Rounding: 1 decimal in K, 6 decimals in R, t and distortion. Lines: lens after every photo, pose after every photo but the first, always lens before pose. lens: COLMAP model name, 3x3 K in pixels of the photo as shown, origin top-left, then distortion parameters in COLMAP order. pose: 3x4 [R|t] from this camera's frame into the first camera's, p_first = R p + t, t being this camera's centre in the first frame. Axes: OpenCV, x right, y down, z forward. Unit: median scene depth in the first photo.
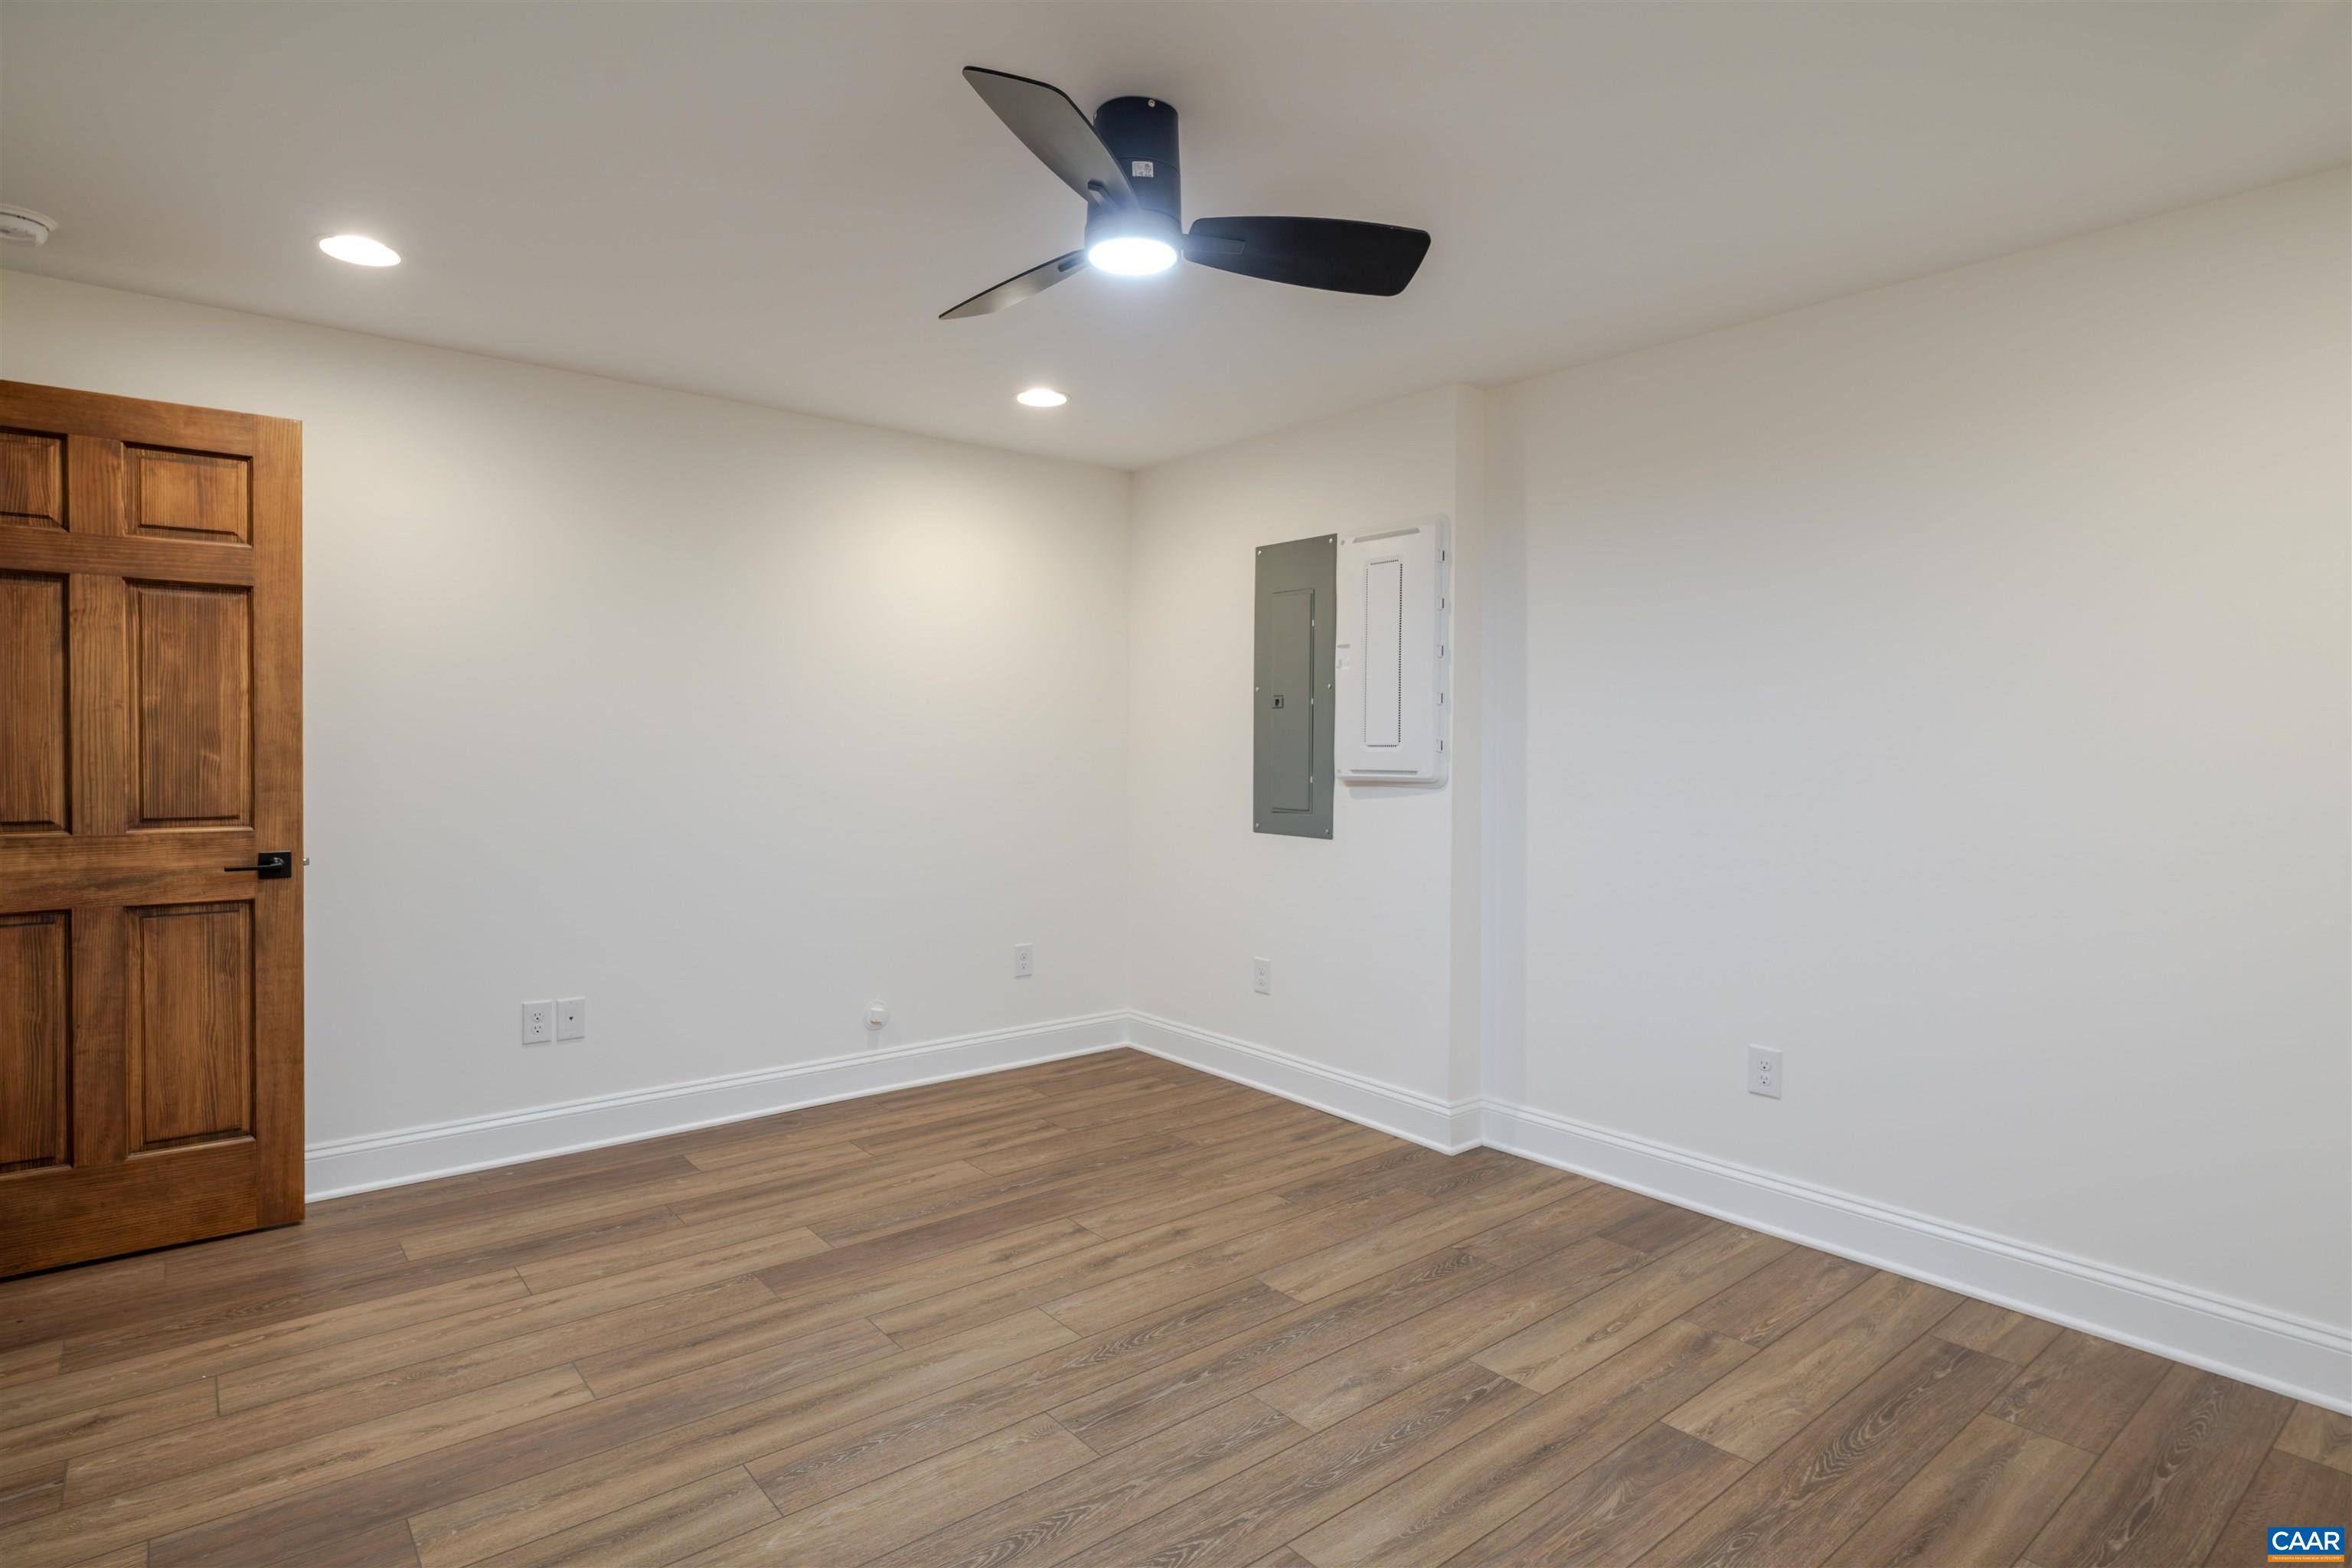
lens RADIAL K [[1207.6, 0, 1133.2], [0, 1207.6, 773.1], [0, 0, 1]] dist [0.000497, 0.000447]
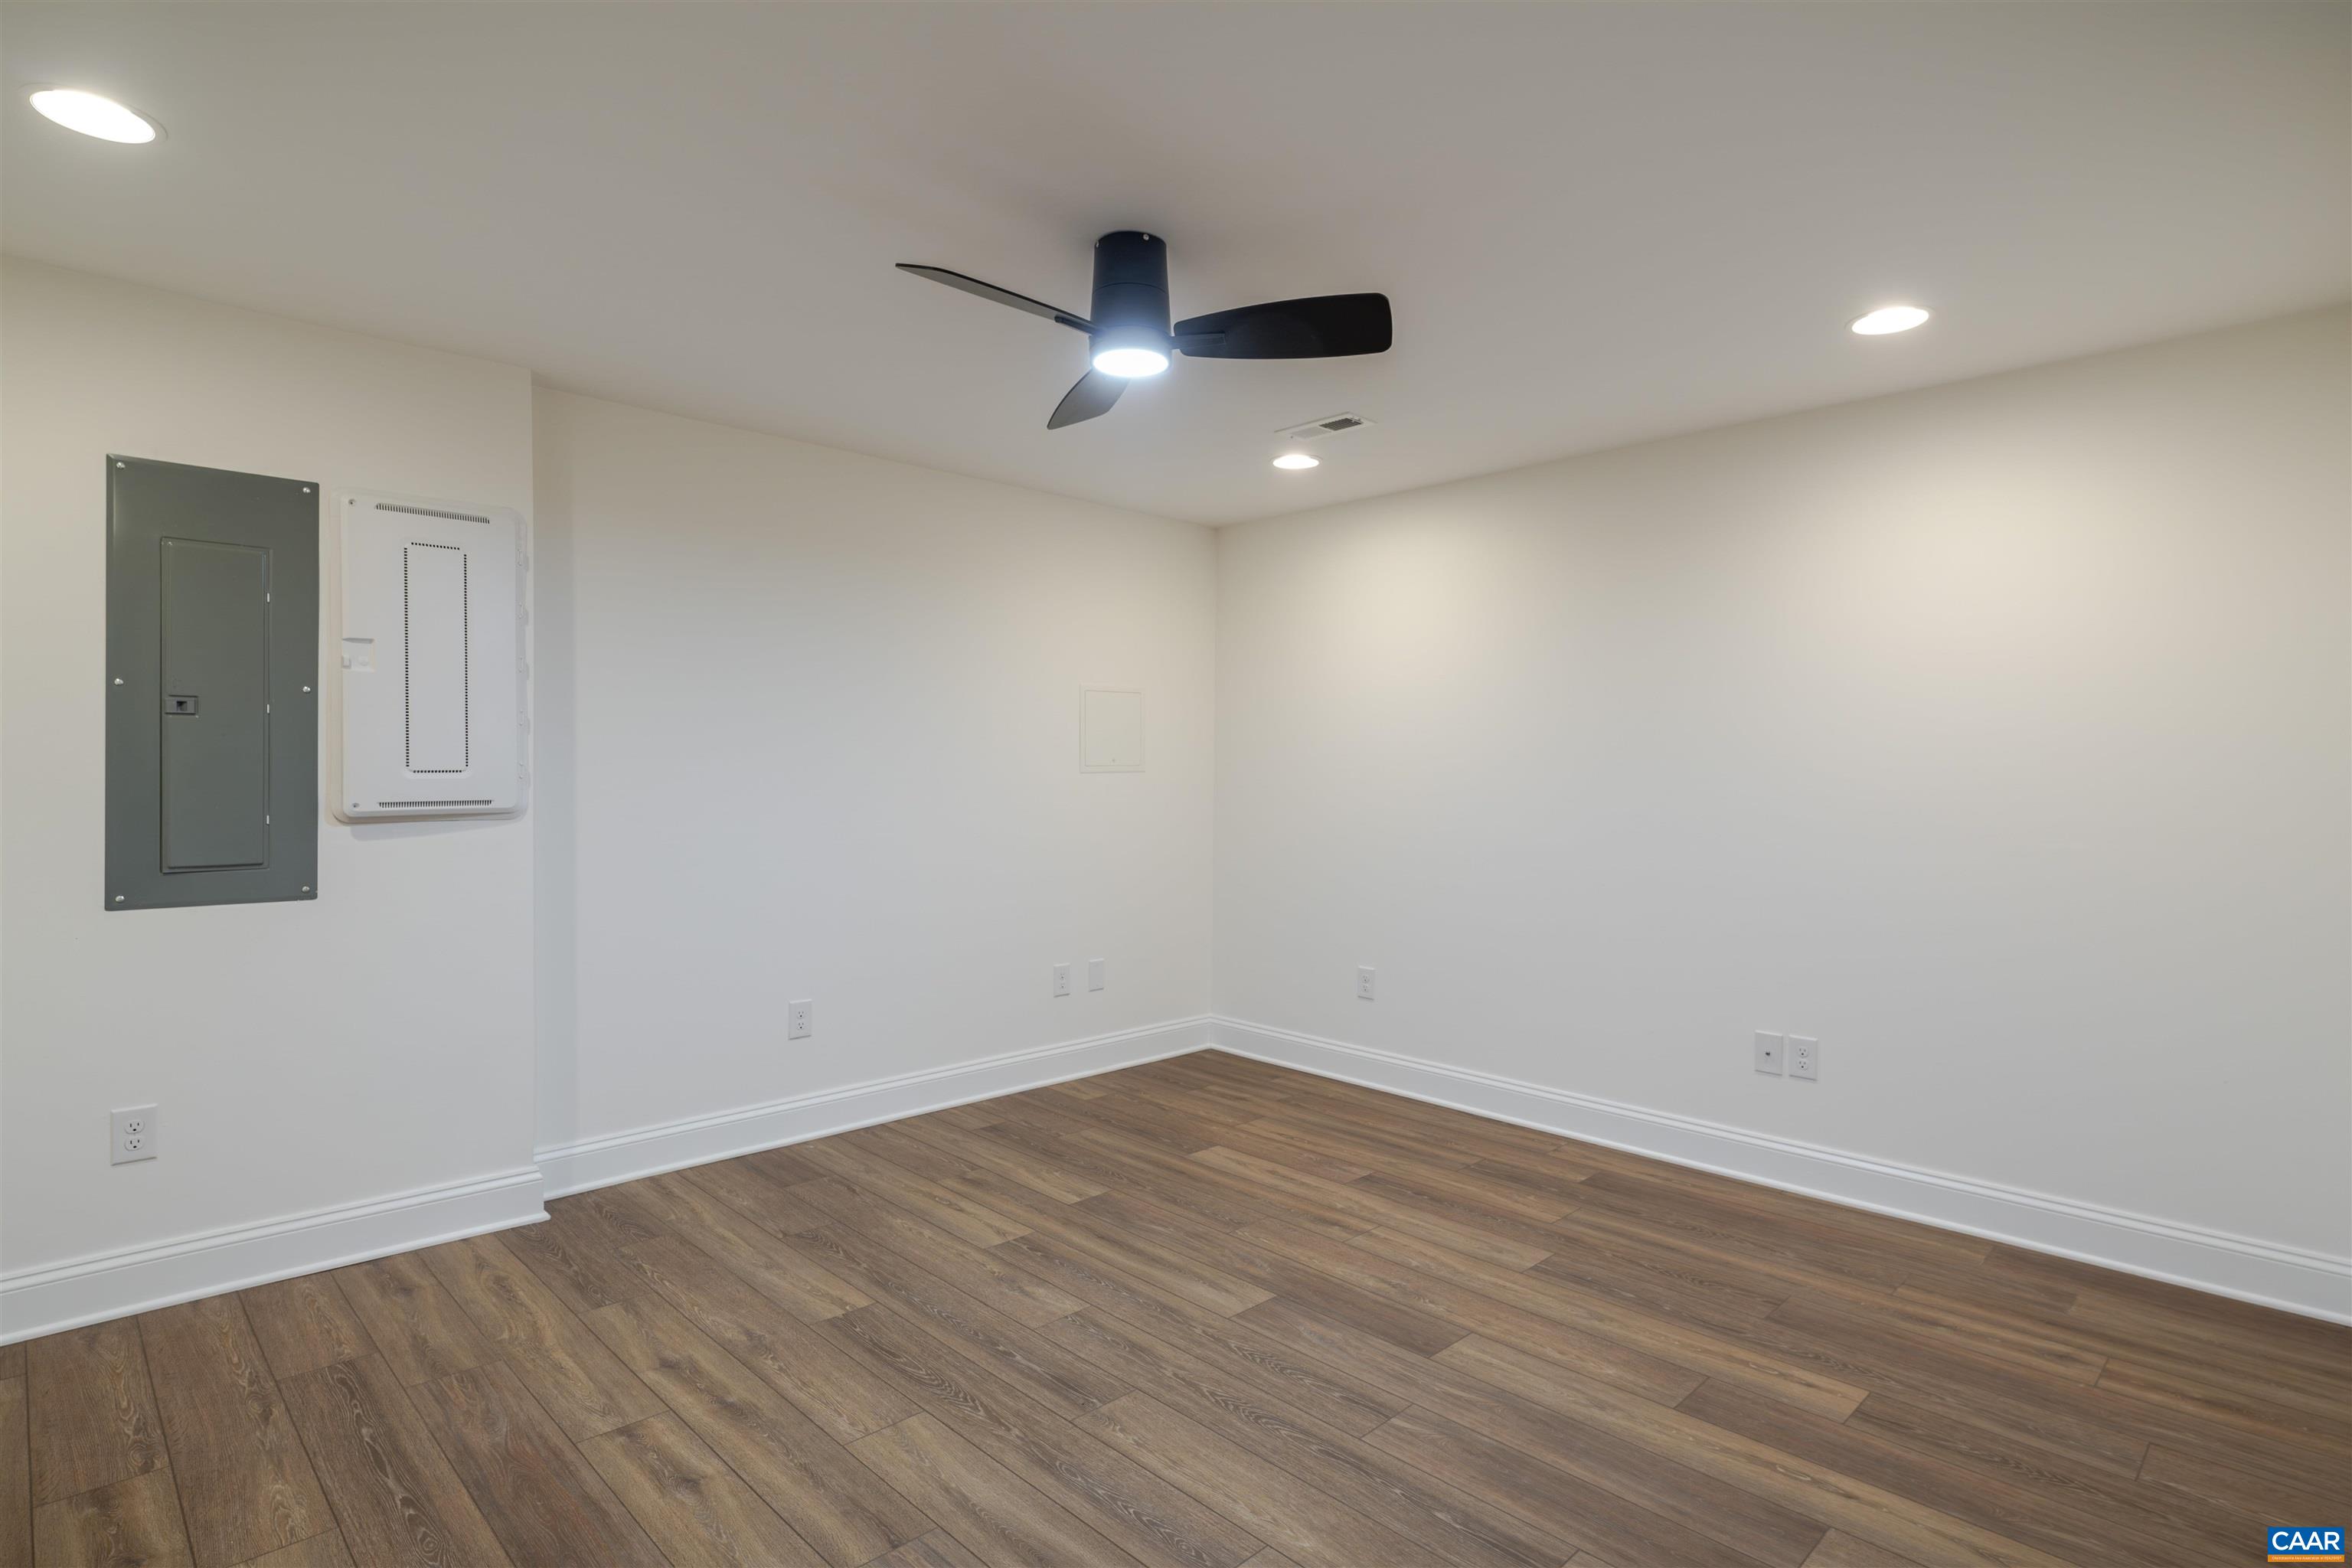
lens RADIAL K [[1207.6, 0, 1133.2], [0, 1207.6, 773.1], [0, 0, 1]] dist [0.000497, 0.000447]
pose [[-0.082155, -0.010869, 0.996560, -0.809314], [0.020984, 0.999700, 0.012634, -0.027034], [-0.996399, 0.021950, -0.081902, 0.748907]]
